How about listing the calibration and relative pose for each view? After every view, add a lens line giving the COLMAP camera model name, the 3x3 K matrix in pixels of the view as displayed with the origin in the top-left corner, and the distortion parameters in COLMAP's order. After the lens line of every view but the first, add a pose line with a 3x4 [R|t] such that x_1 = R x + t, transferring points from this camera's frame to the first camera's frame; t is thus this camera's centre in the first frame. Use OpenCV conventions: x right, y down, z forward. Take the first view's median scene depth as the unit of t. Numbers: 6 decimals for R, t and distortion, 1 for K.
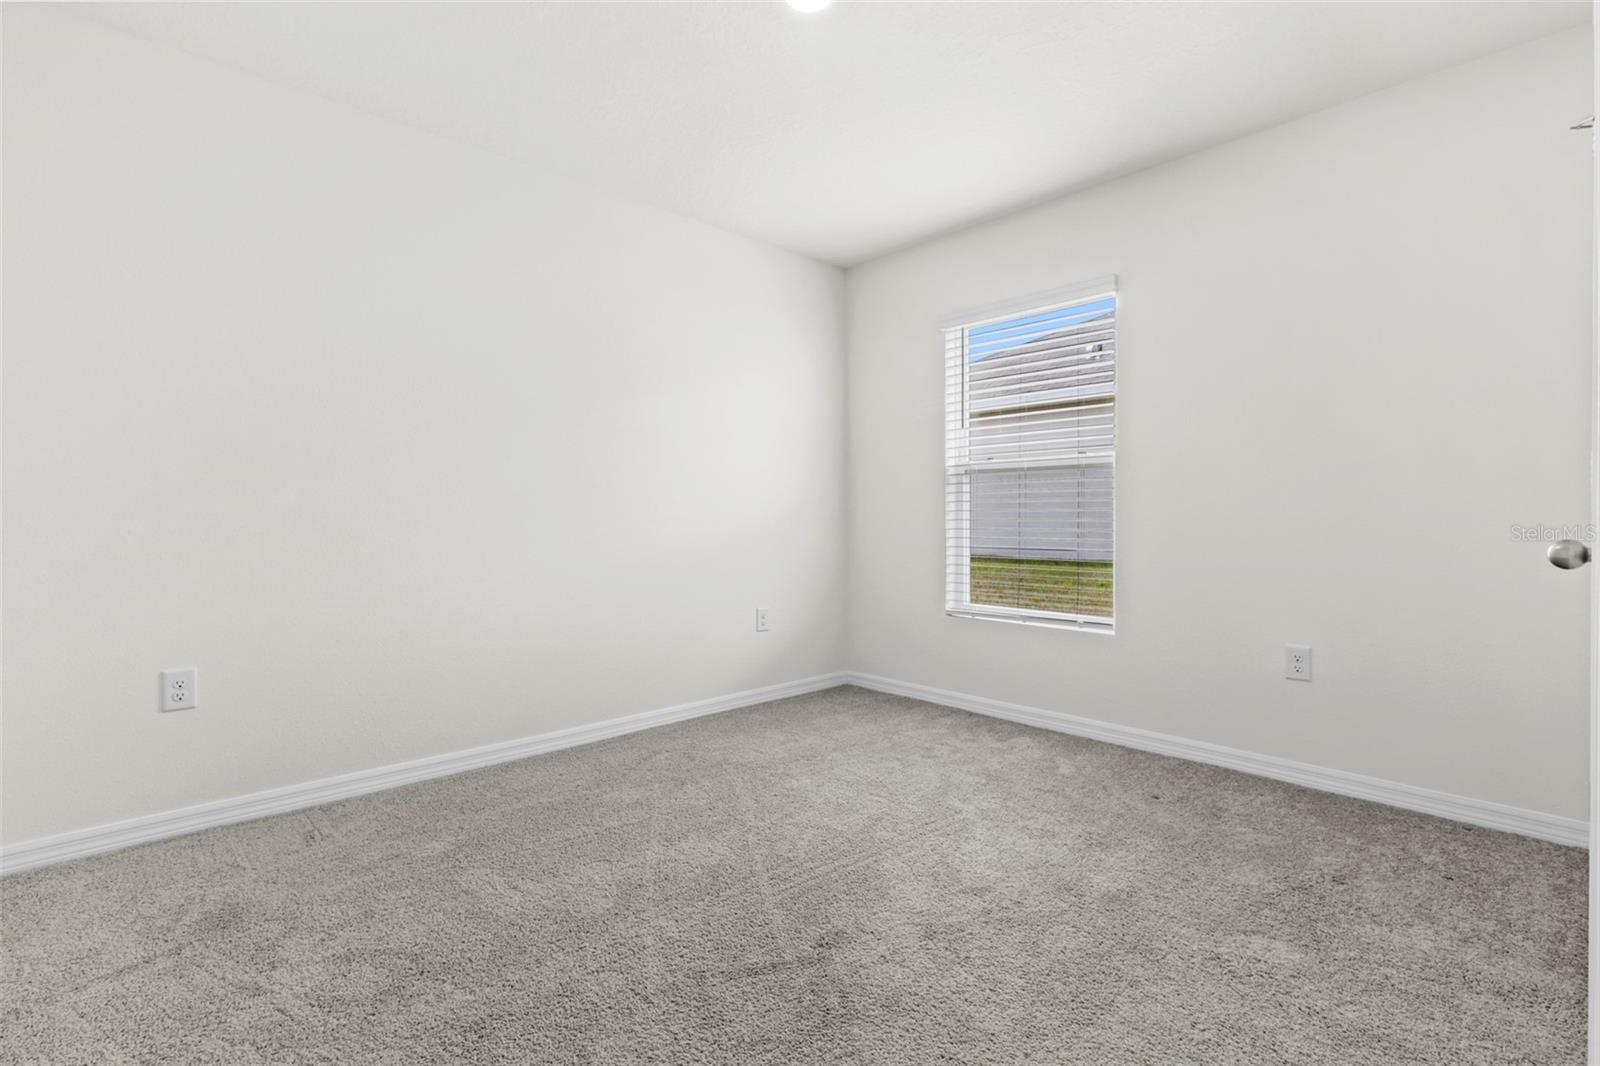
lens RADIAL K [[741.9, 0, 804.9], [0, 741.9, 513.4], [0, 0, 1]] dist [0.001795, -0.000215]
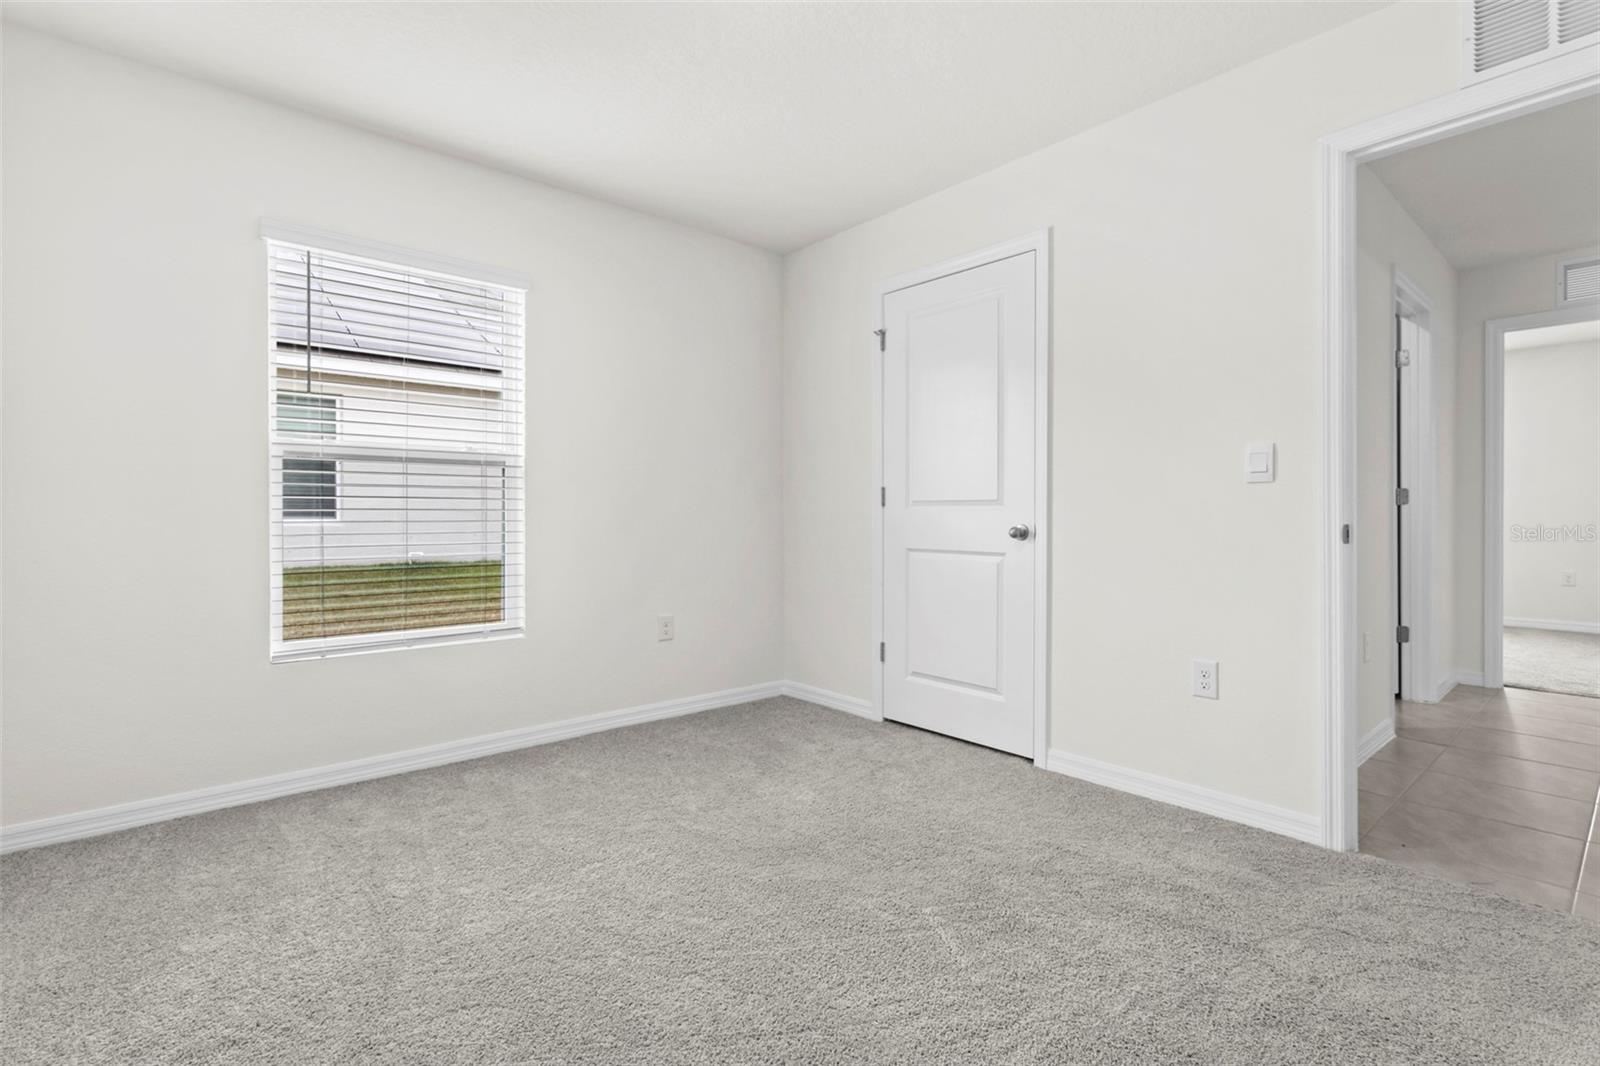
lens RADIAL K [[741.9, 0, 804.9], [0, 741.9, 513.4], [0, 0, 1]] dist [0.001795, -0.000215]
pose [[0.046824, 0.007441, 0.998875, -0.557743], [-0.001906, 0.999971, -0.007360, 0.005222], [-0.998901, -0.001559, 0.046837, 0.586040]]
